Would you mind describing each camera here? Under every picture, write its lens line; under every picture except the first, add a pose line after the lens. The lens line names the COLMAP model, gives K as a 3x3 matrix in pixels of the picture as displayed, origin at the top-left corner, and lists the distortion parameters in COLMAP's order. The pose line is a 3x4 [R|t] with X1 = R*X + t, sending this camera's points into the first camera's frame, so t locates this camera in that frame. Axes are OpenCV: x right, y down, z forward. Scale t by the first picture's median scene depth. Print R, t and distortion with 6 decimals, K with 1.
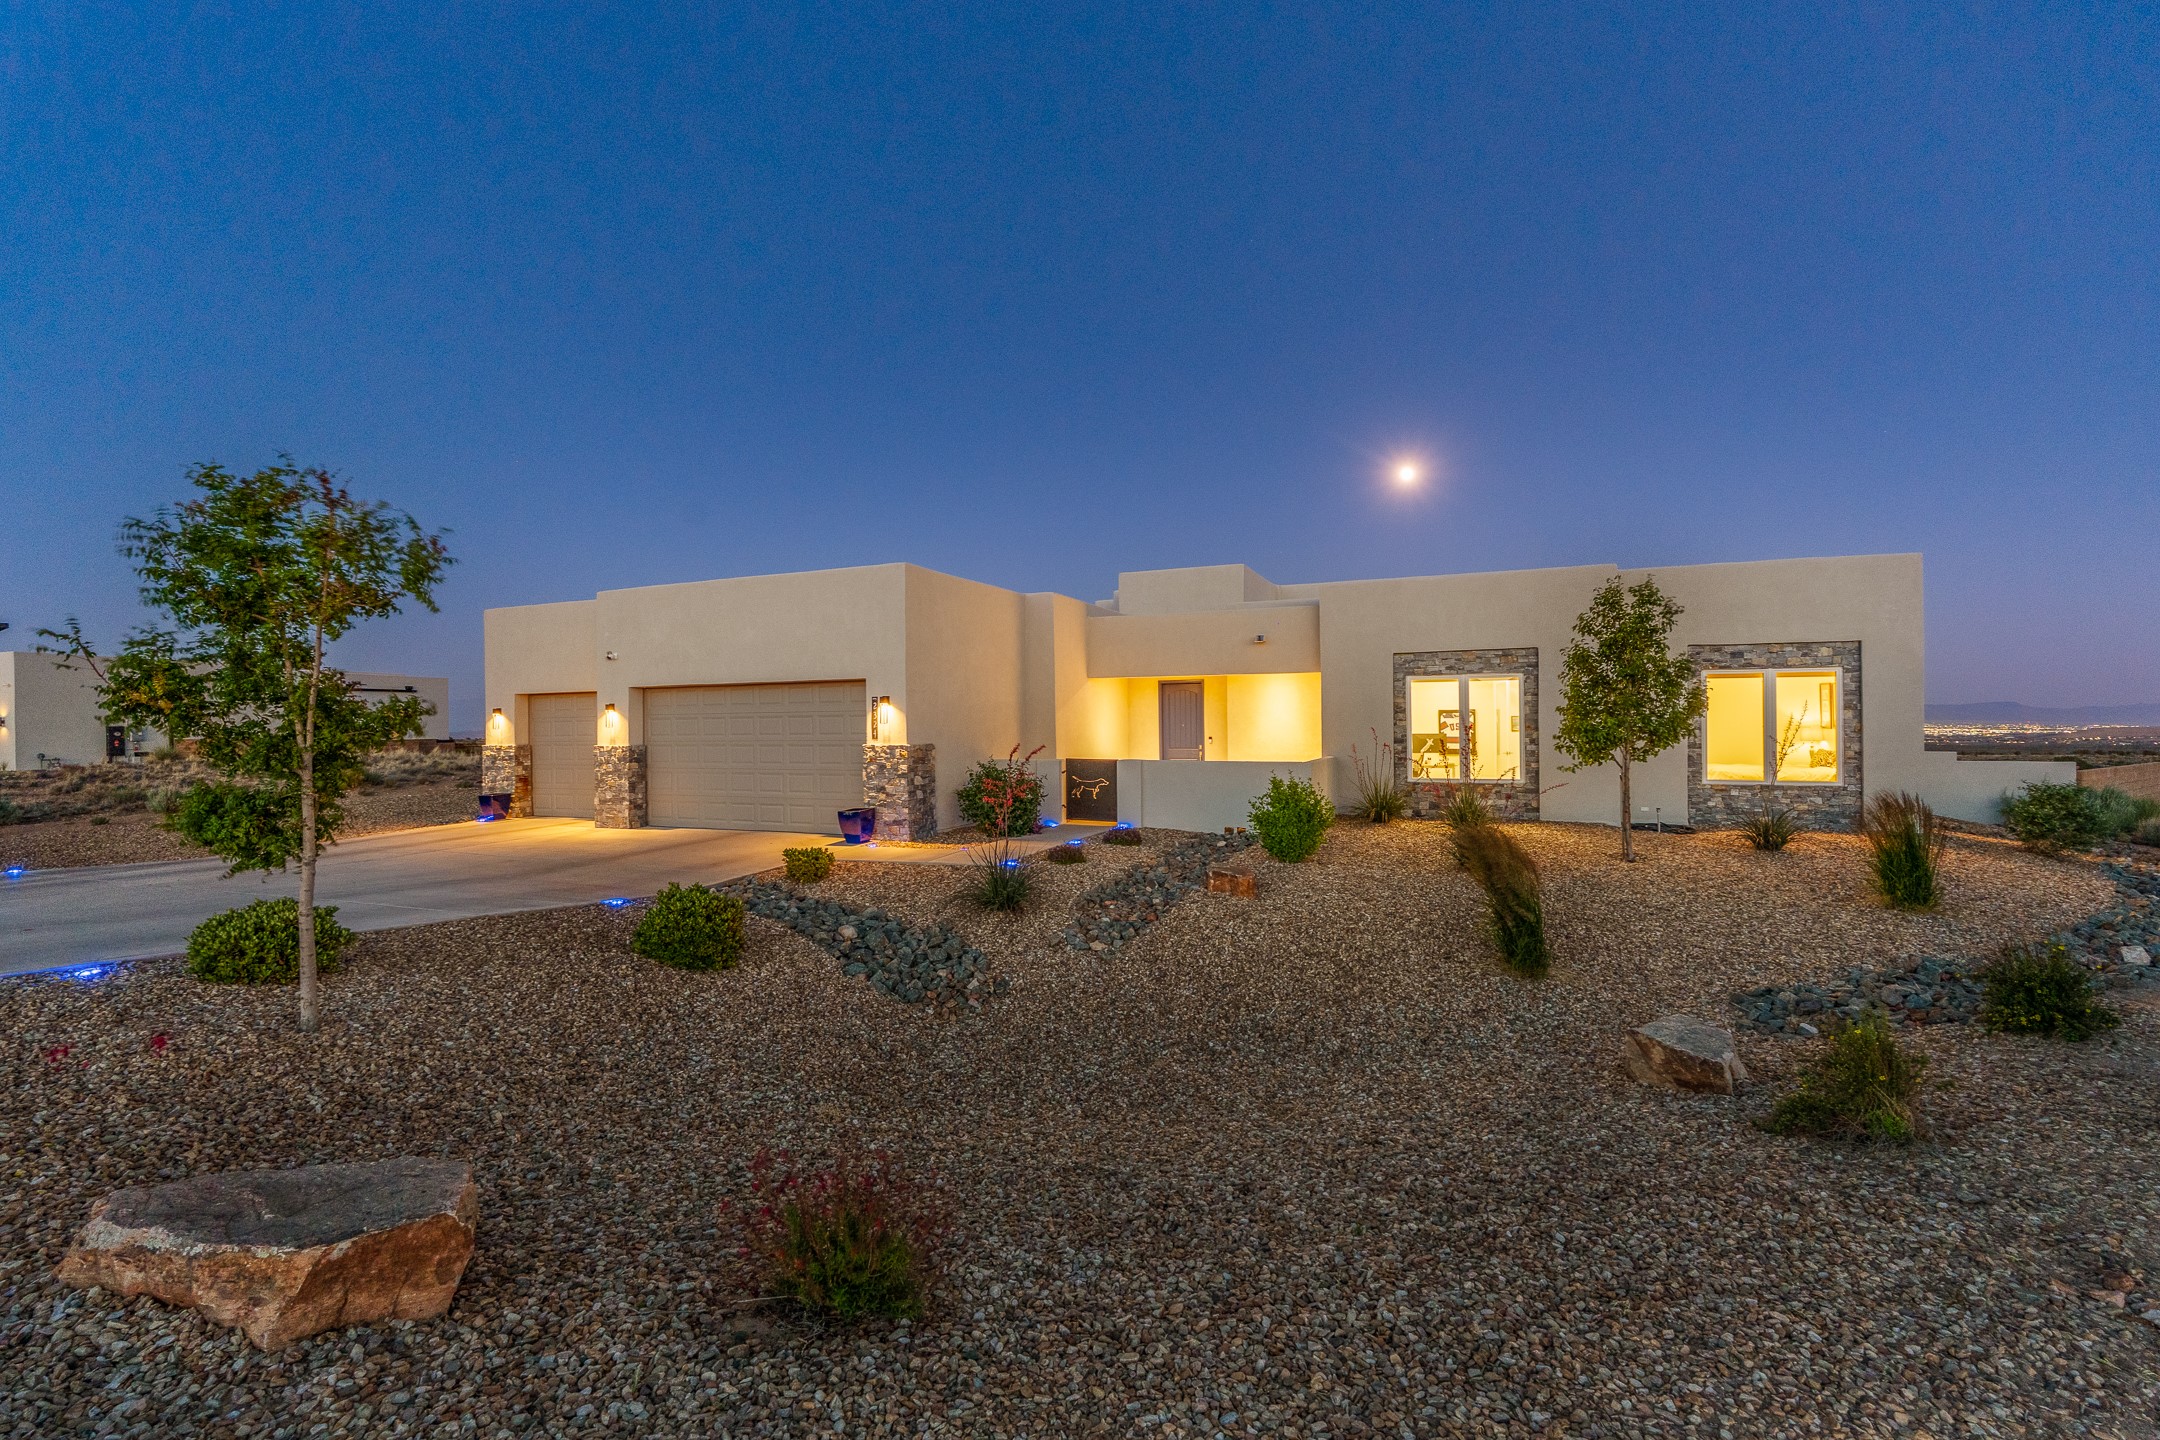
lens RADIAL K [[946.9, 0, 1080.5], [0, 946.9, 726.6], [0, 0, 1]] dist [-0.010597, 0.000641]
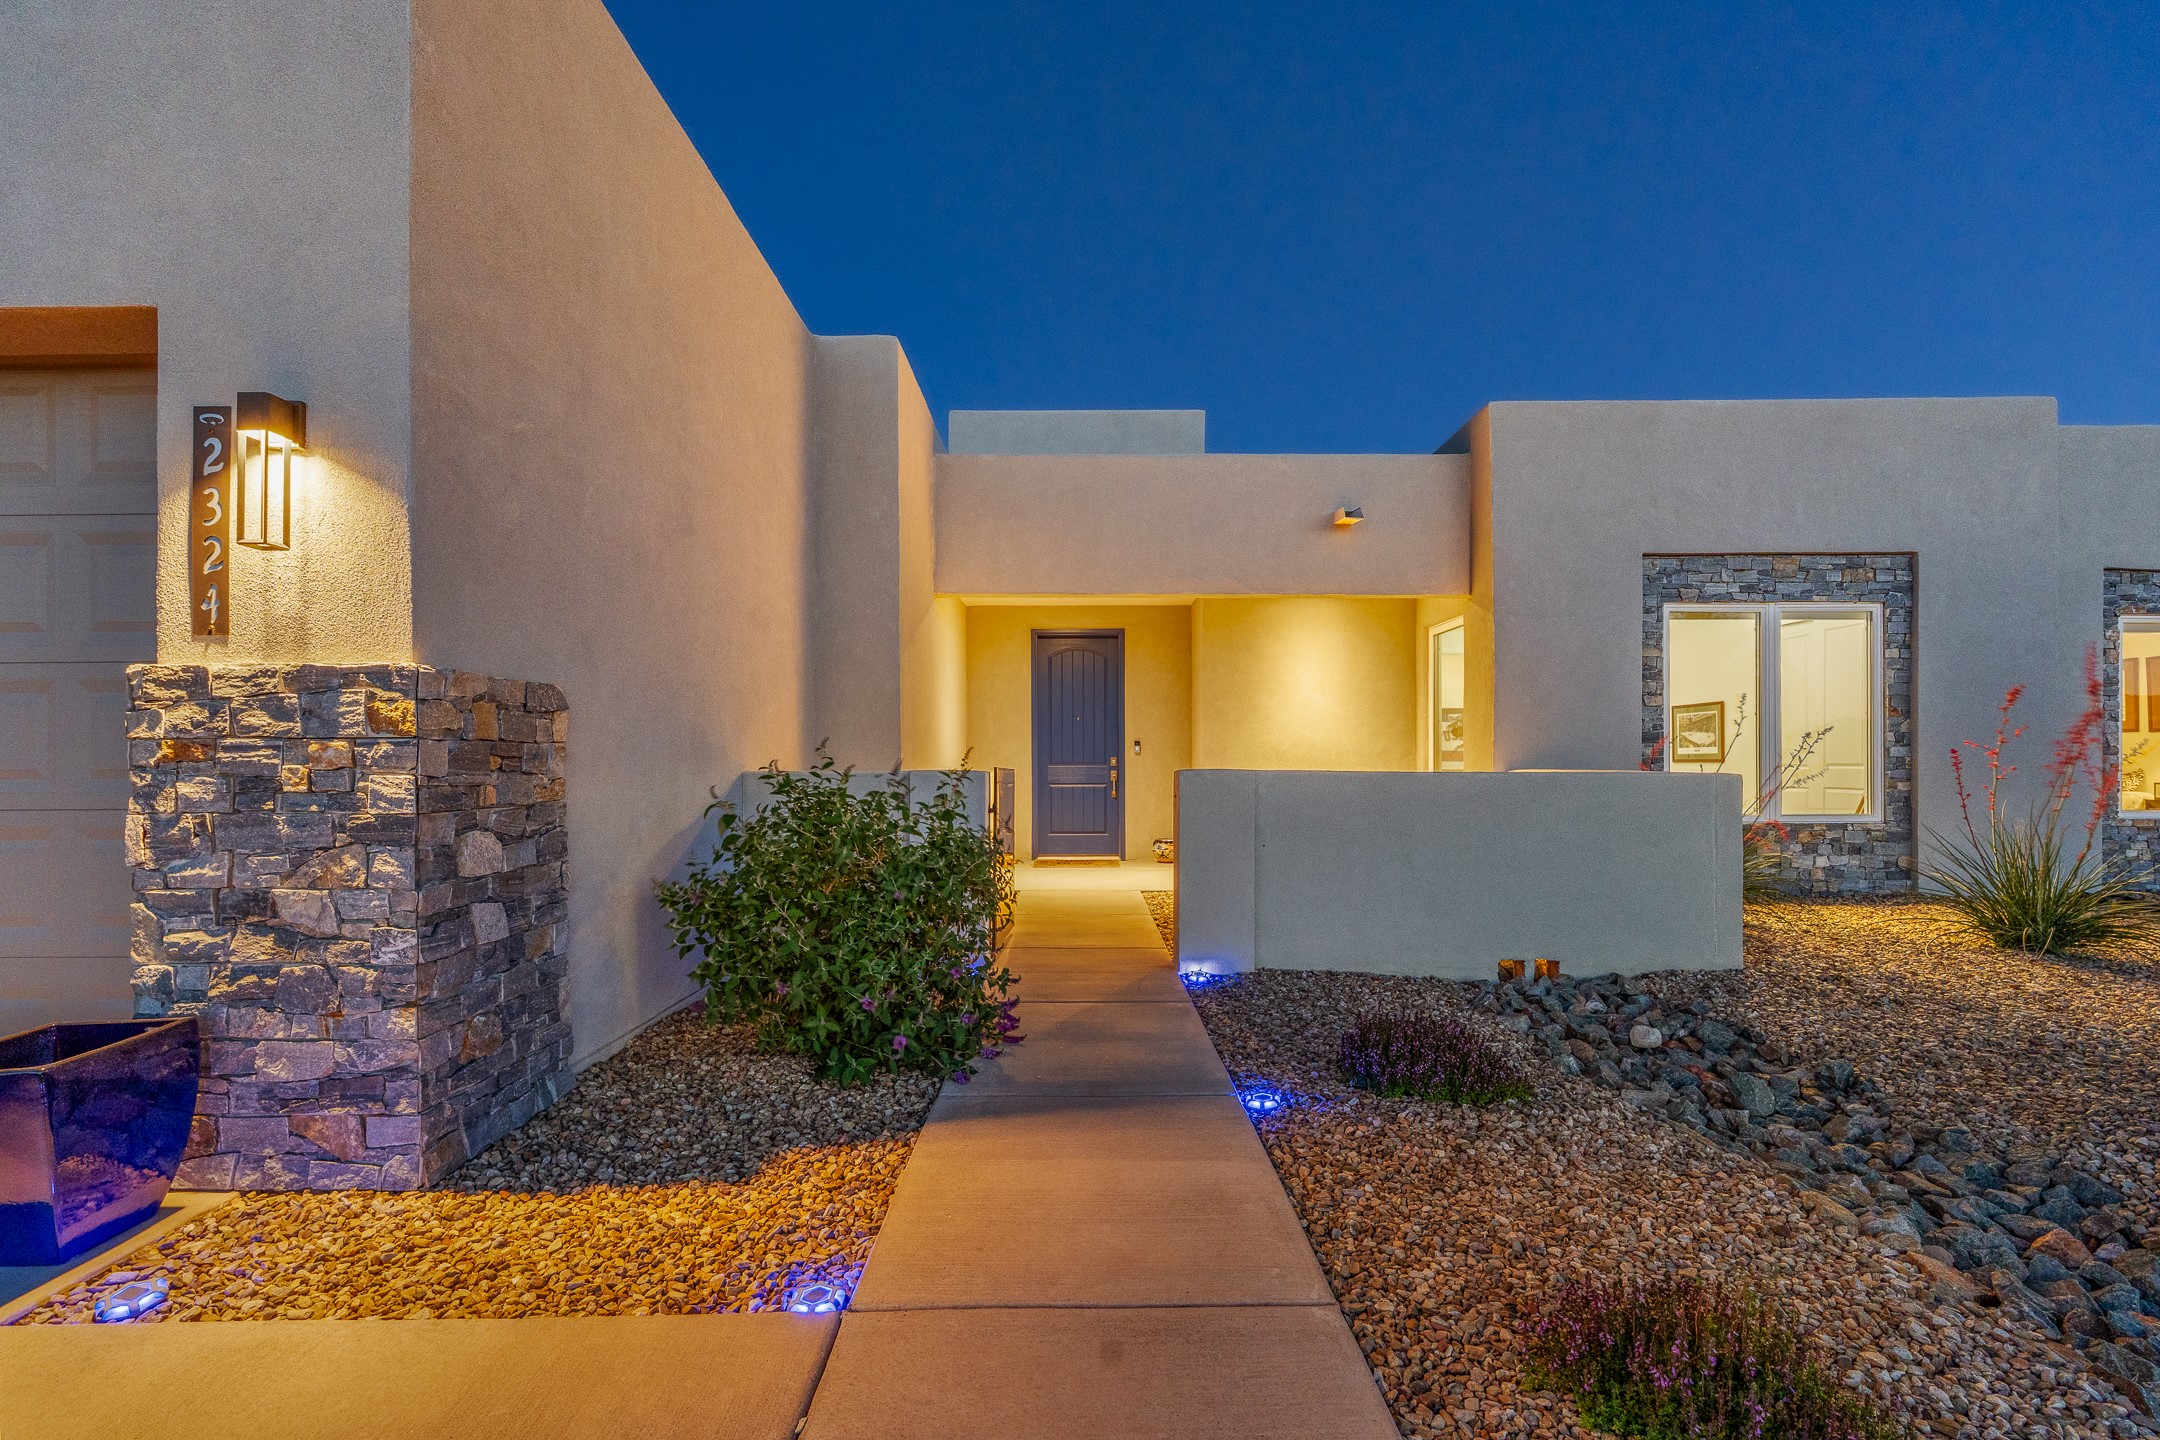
lens RADIAL K [[946.9, 0, 1072.7], [0, 946.9, 769.2], [0, 0, 1]] dist [-0.010597, 0.000641]
pose [[0.918059, 0.006894, 0.396383, -0.134505], [-0.006358, 0.999976, -0.002664, 0.038269], [-0.396392, -0.000075, 0.918081, 0.760159]]
